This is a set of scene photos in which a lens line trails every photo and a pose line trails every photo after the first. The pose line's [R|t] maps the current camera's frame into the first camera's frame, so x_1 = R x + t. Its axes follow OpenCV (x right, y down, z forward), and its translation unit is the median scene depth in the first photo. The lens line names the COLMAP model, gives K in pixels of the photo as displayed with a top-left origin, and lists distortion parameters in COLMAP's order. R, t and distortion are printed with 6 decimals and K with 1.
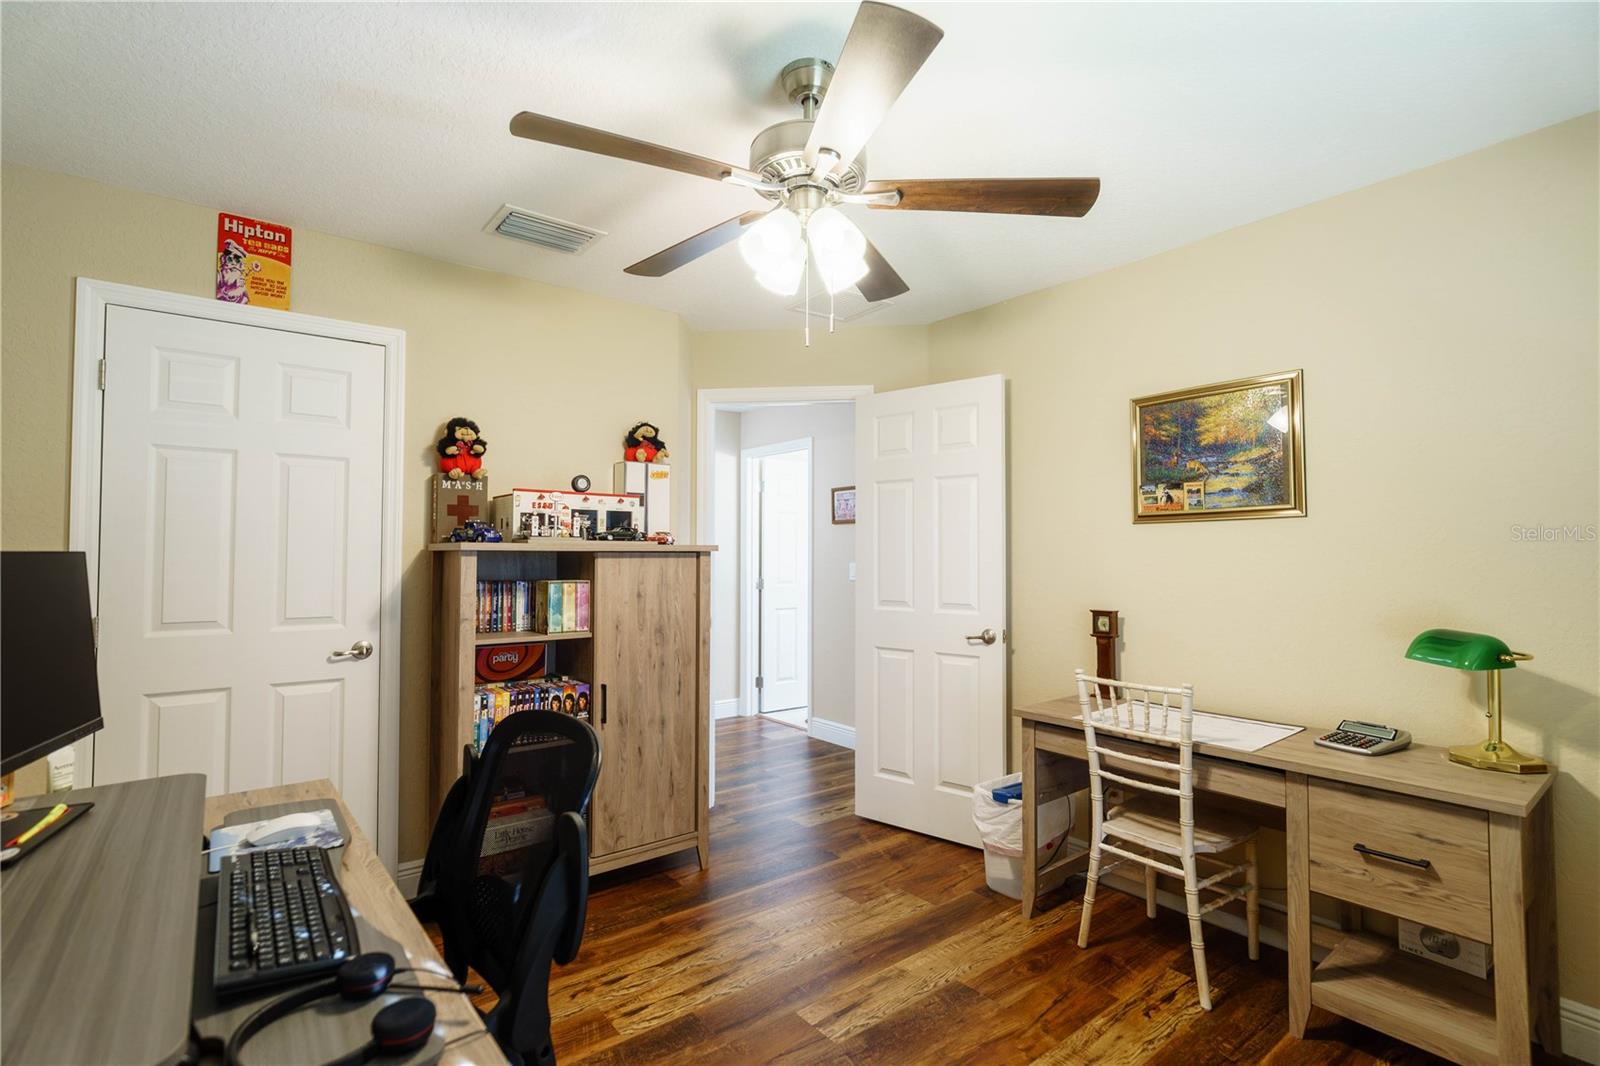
lens RADIAL K [[758.1, 0, 798.7], [0, 758.1, 541.1], [0, 0, 1]] dist [-0.020180, 0.009191]
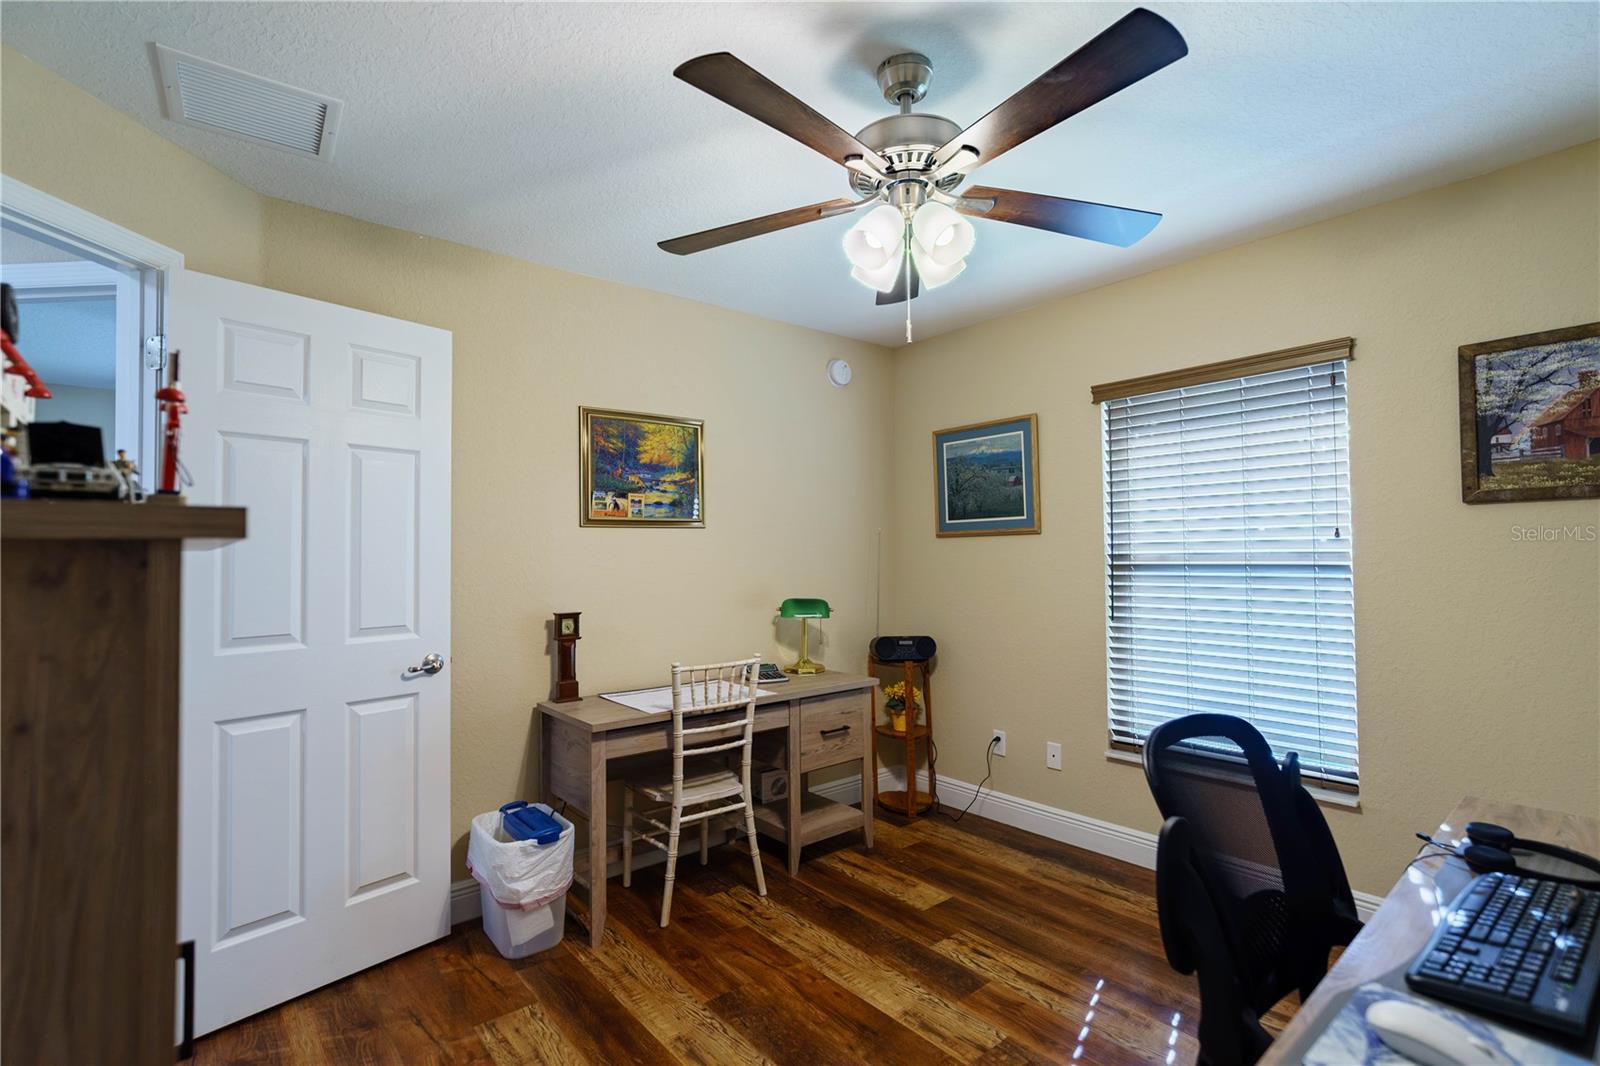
lens RADIAL K [[758.1, 0, 800.7], [0, 758.1, 538.6], [0, 0, 1]] dist [-0.020180, 0.009191]
pose [[-0.039124, 0.023375, 0.998961, -0.666274], [-0.007859, 0.999688, -0.023700, 0.017189], [-0.999203, -0.008779, -0.038928, 0.811796]]
